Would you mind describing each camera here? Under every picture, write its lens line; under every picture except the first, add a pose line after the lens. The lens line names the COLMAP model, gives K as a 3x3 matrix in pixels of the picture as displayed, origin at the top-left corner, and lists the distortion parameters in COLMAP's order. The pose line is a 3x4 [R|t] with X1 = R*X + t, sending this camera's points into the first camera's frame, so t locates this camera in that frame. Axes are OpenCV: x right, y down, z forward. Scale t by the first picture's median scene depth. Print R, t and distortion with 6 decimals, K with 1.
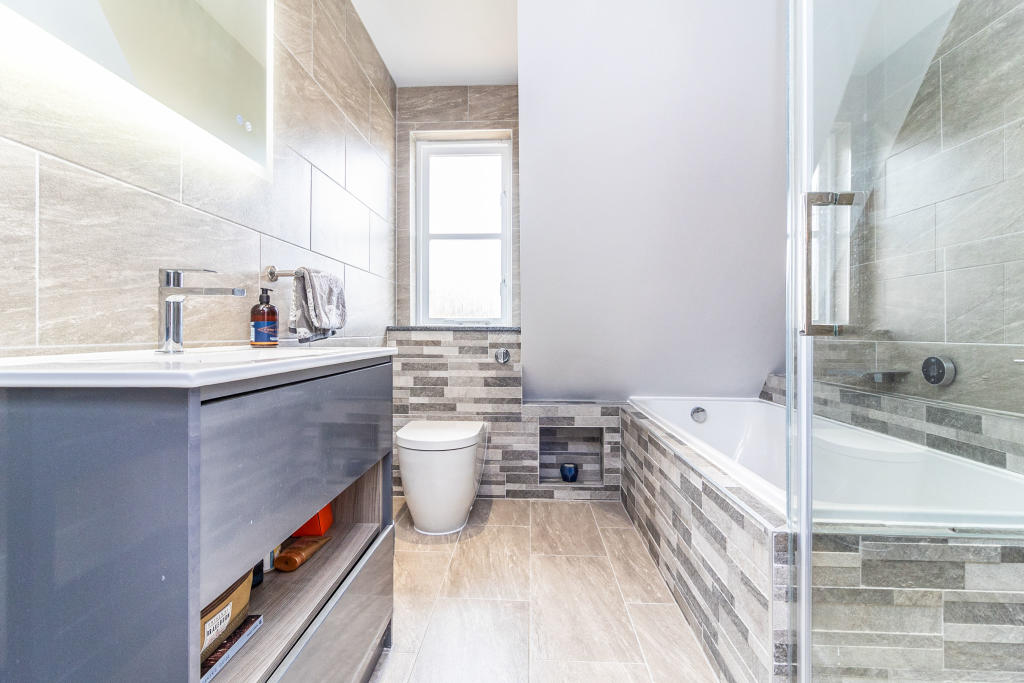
lens RADIAL K [[482.9, 0, 504.2], [0, 482.9, 328.5], [0, 0, 1]] dist [-0.001609, -0.000113]
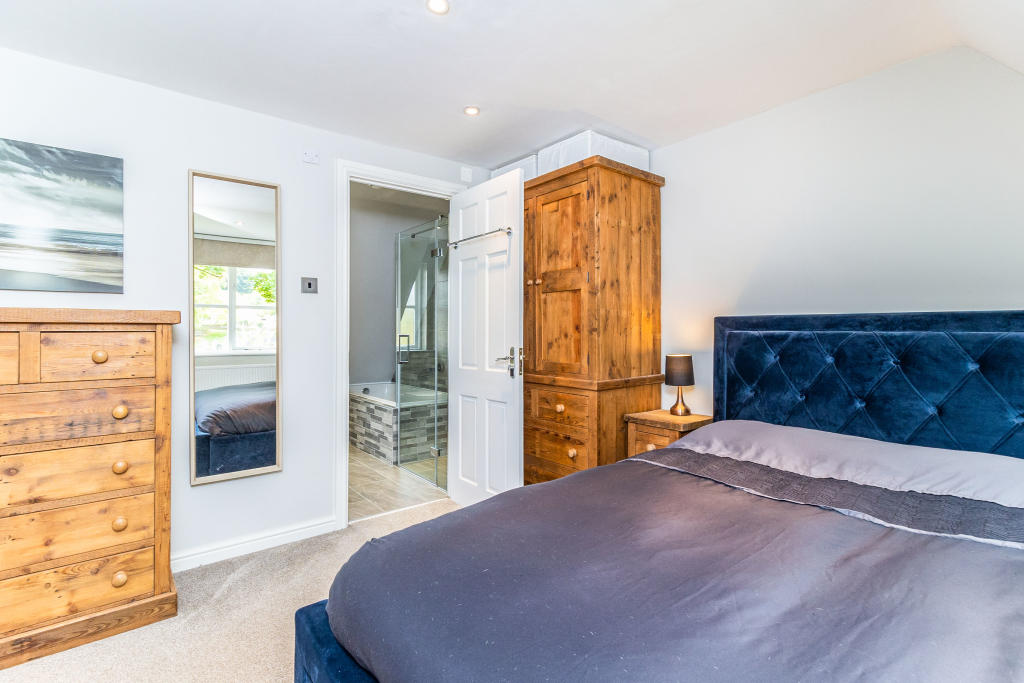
lens RADIAL K [[482.9, 0, 504.2], [0, 482.9, 328.5], [0, 0, 1]] dist [-0.001609, -0.000113]
pose [[0.756884, -0.000685, 0.653549, -1.223580], [-0.001018, 0.999997, 0.002226, -0.250292], [-0.653549, -0.002350, 0.756881, -2.365186]]
